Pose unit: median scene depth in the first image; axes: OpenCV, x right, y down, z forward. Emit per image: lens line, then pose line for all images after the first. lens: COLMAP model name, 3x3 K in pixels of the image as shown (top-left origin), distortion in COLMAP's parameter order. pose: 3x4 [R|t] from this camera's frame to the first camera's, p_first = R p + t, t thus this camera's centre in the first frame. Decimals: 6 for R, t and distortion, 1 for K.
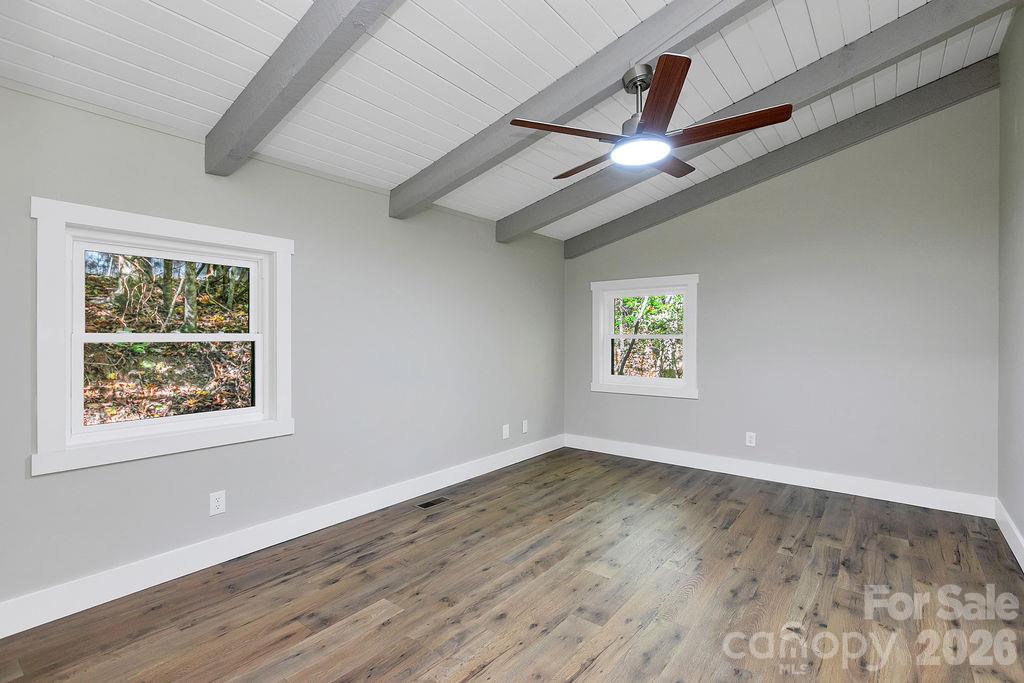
lens RADIAL K [[474.3, 0, 514.3], [0, 474.3, 339.5], [0, 0, 1]] dist [0.000935, 0.000184]
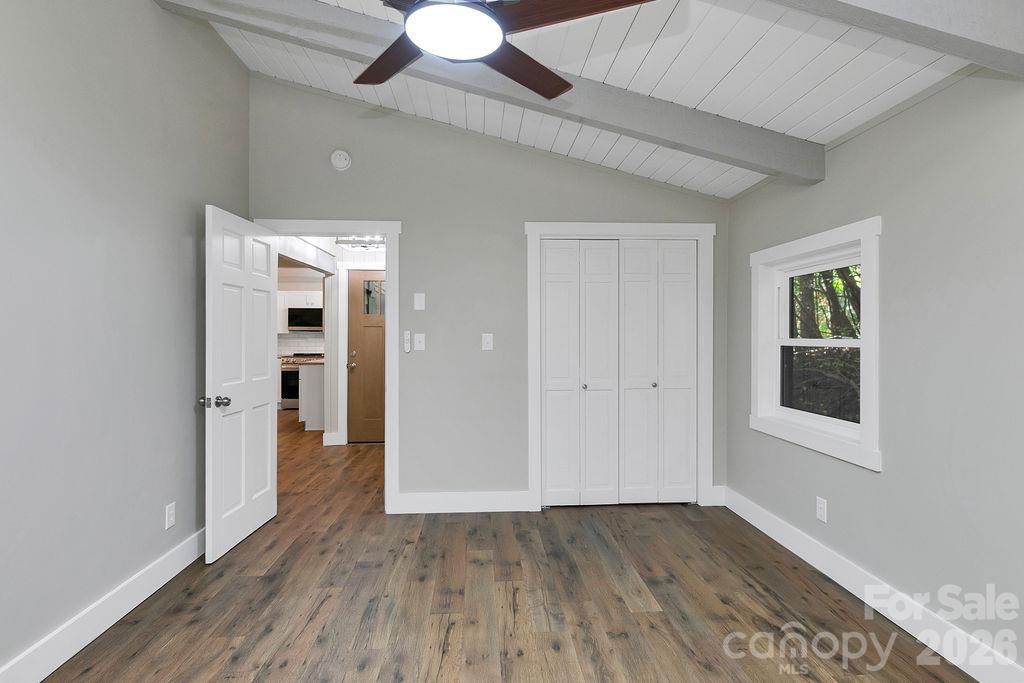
lens RADIAL K [[474.3, 0, 514.3], [0, 474.3, 339.5], [0, 0, 1]] dist [0.000935, 0.000184]
pose [[-0.724636, 0.000966, -0.689131, 0.652853], [-0.007871, 0.999922, 0.009678, -0.022857], [0.689087, 0.012437, -0.724572, 1.564911]]
